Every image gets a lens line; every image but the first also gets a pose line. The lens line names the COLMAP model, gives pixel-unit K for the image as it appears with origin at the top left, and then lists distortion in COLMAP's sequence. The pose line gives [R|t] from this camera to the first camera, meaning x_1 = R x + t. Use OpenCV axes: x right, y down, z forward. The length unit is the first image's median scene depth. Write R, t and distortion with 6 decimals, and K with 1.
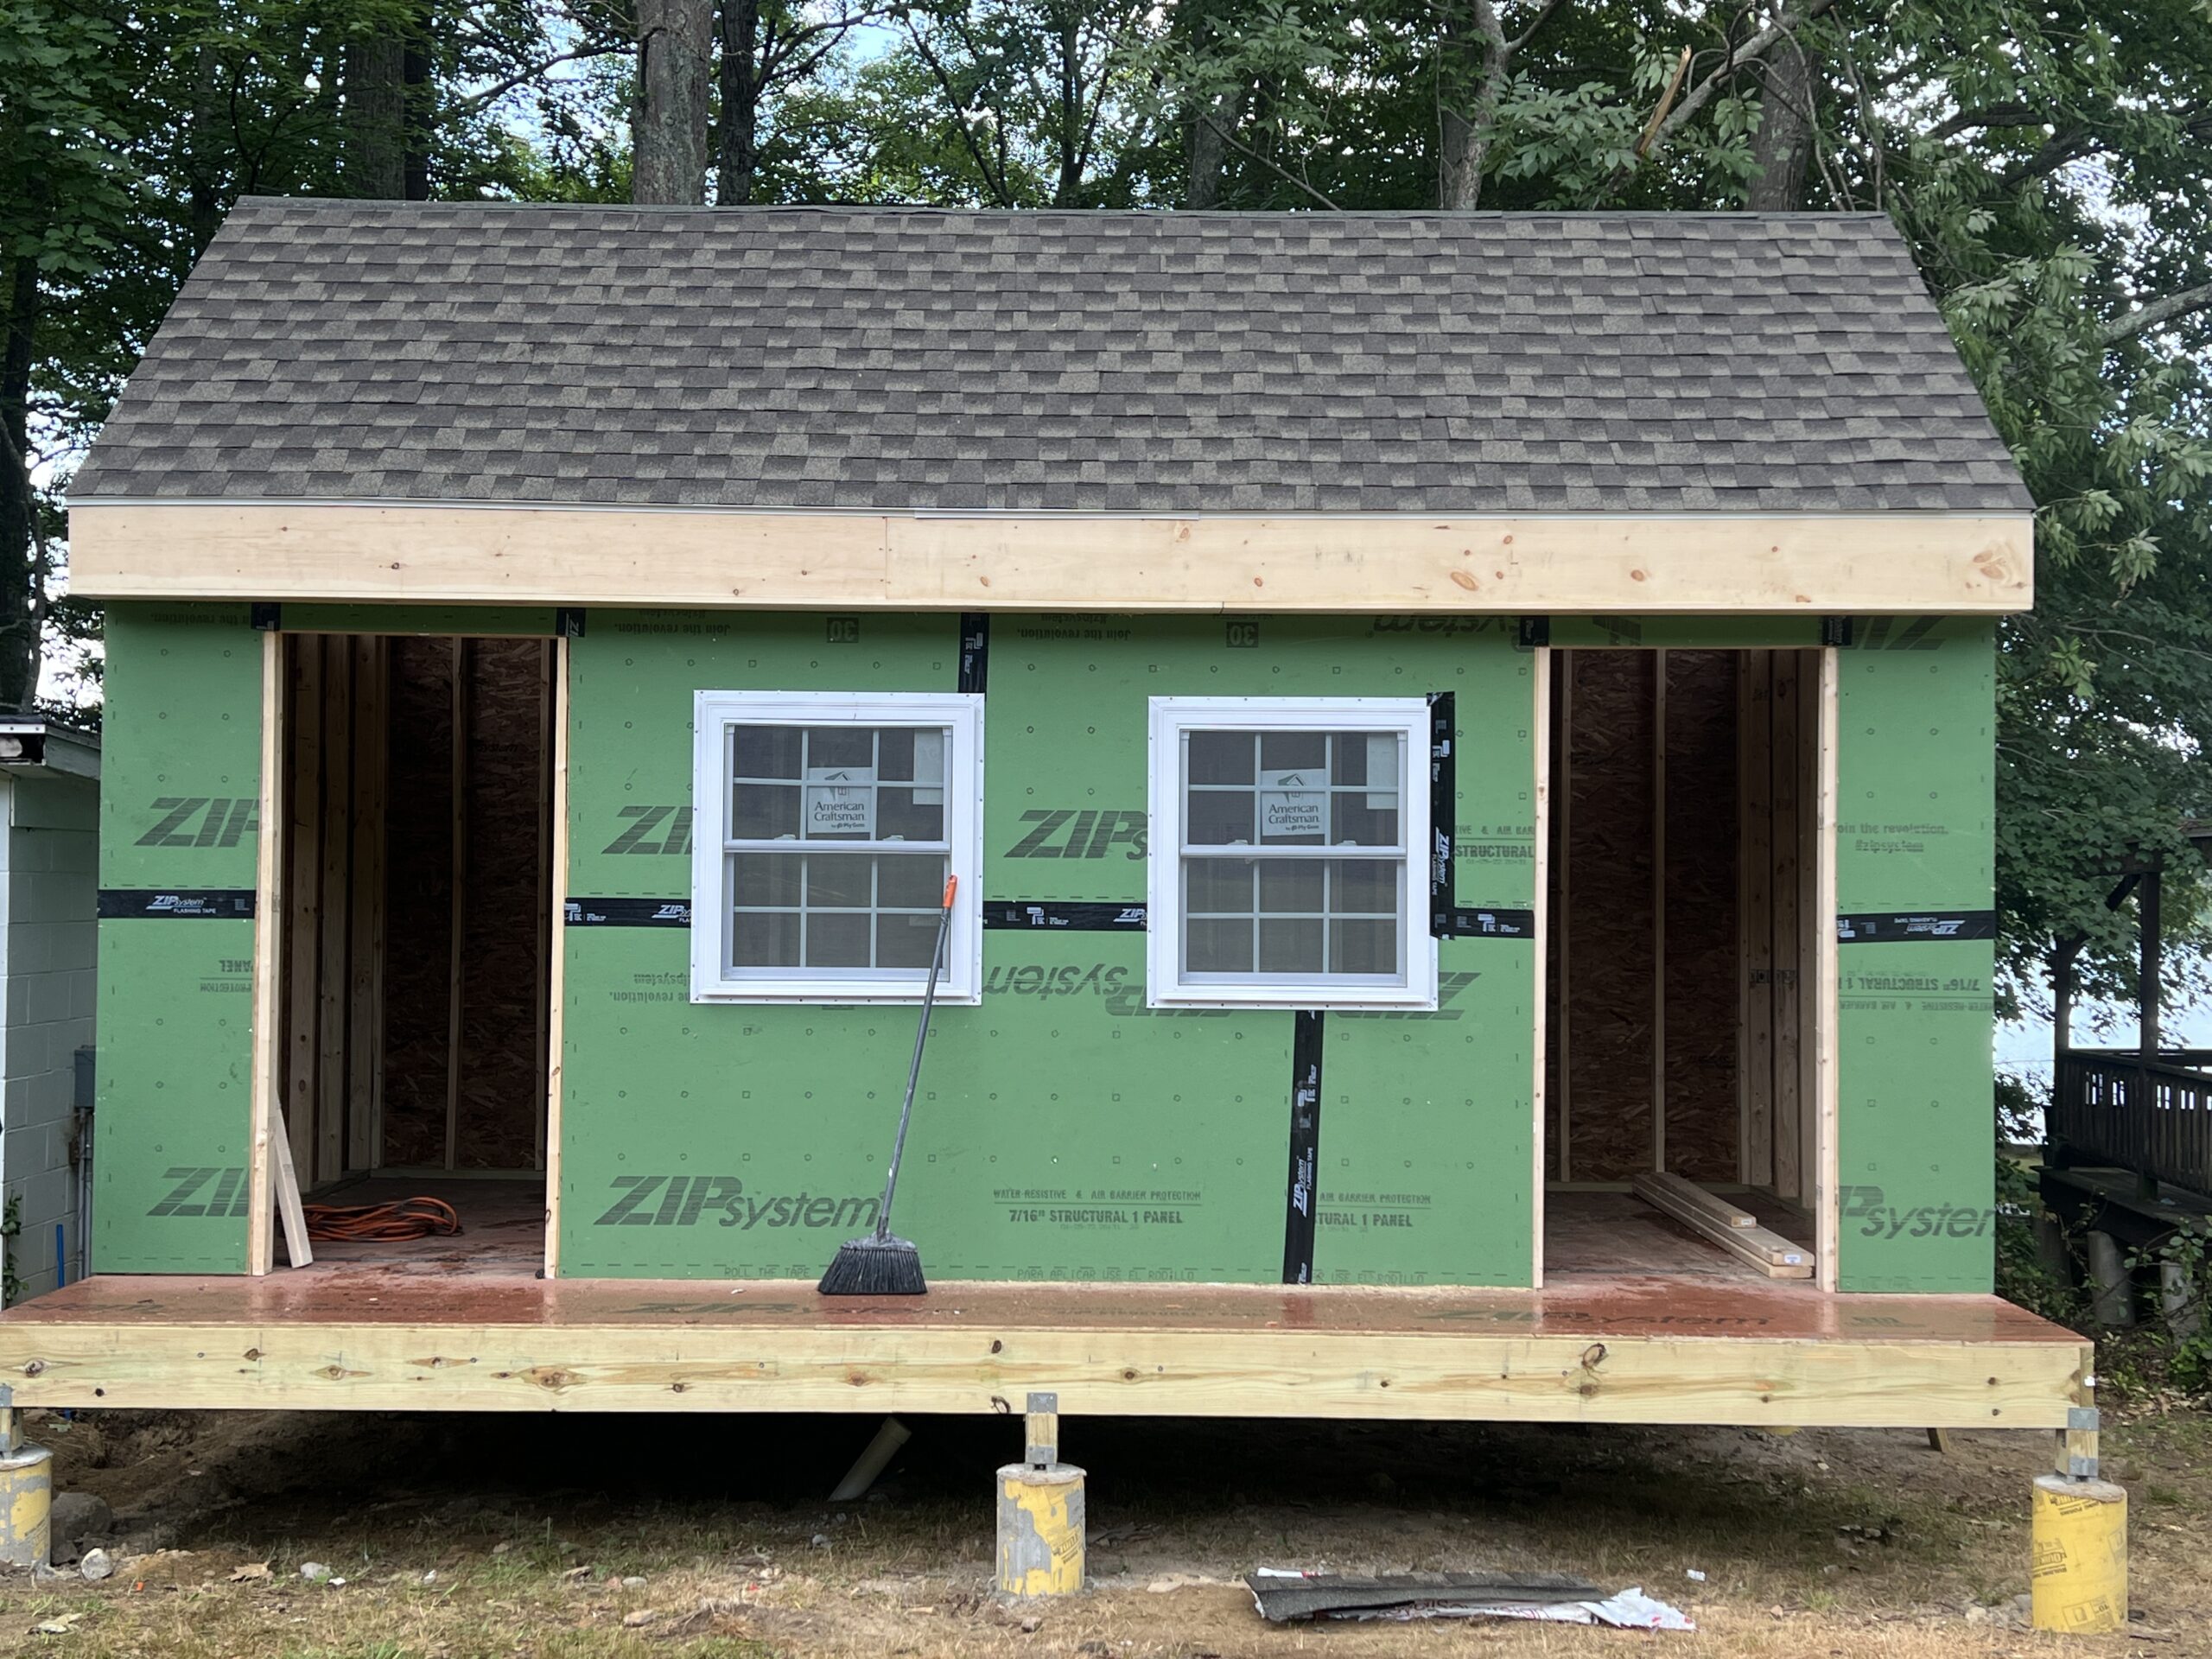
lens RADIAL K [[2684.0, 0, 1112.5], [0, 2684.0, 810.5], [0, 0, 1]] dist [0.073747, 0.000000]
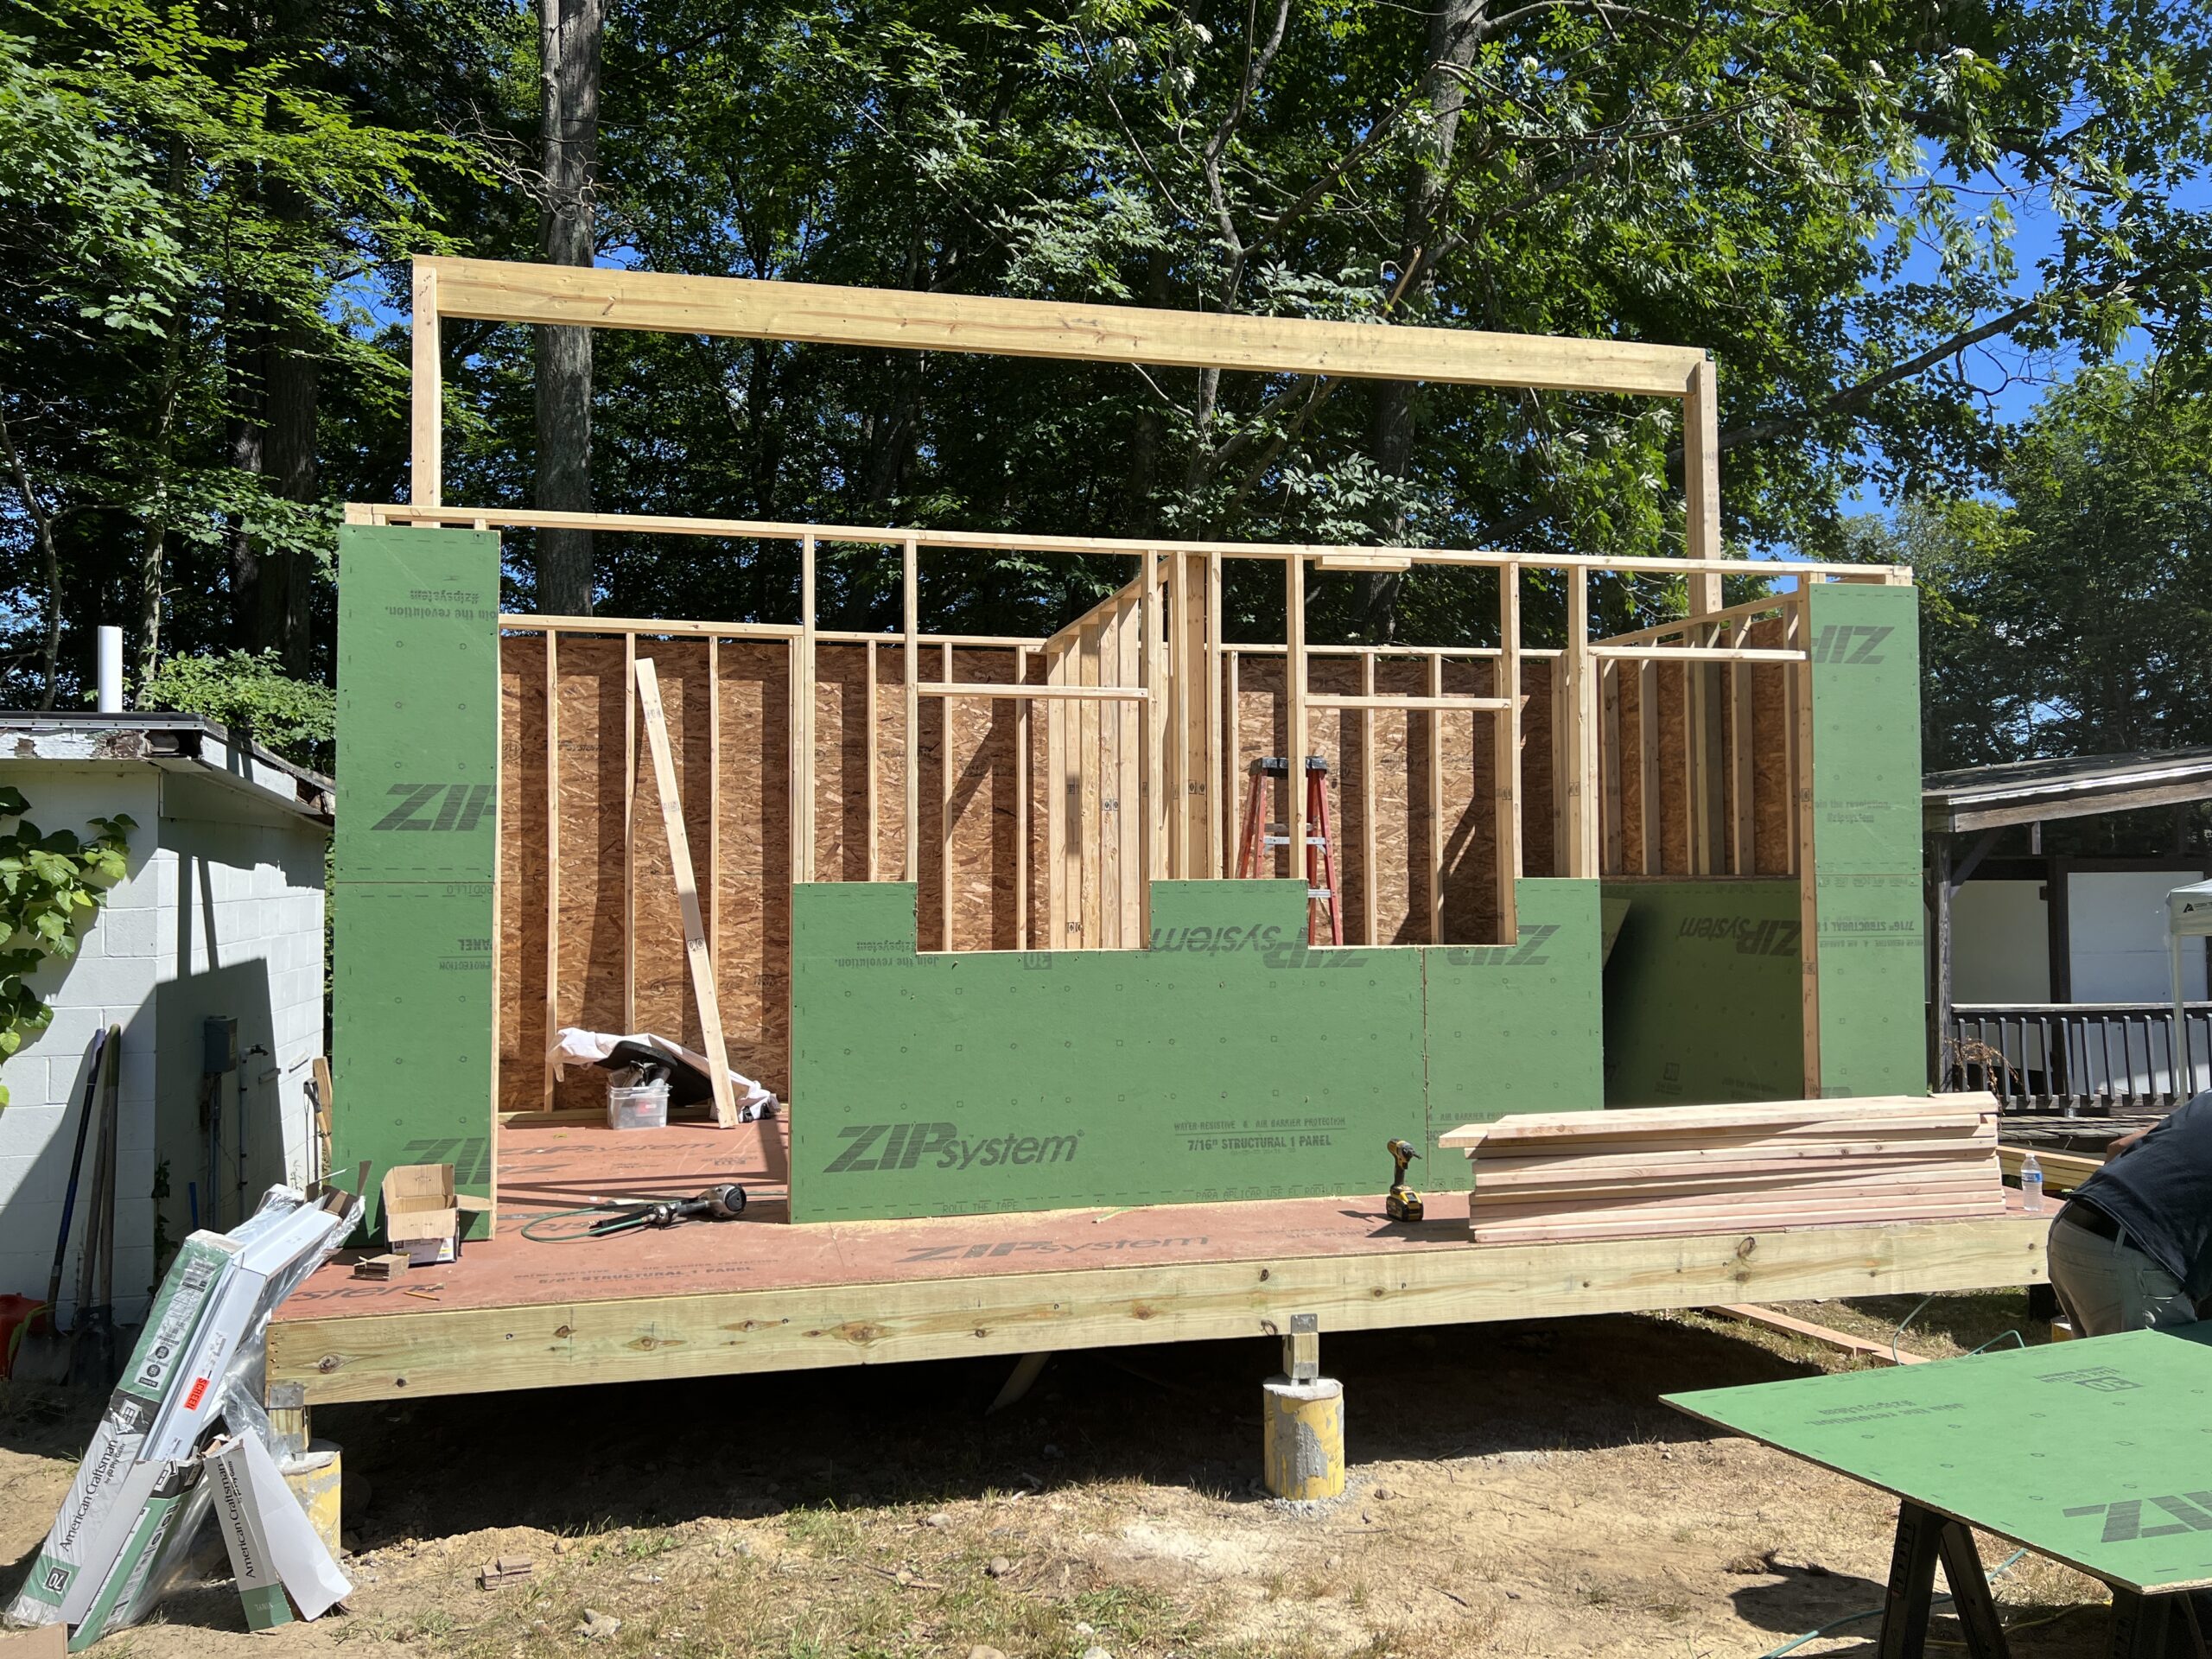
lens RADIAL K [[1699.0, 0, 1058.7], [0, 1699.0, 812.5], [0, 0, 1]] dist [0.034170, -0.009495]
pose [[0.971420, -0.007711, 0.237243, -0.260062], [0.006323, 0.999958, 0.006611, 0.003600], [-0.237284, -0.004922, 0.971428, 0.305371]]
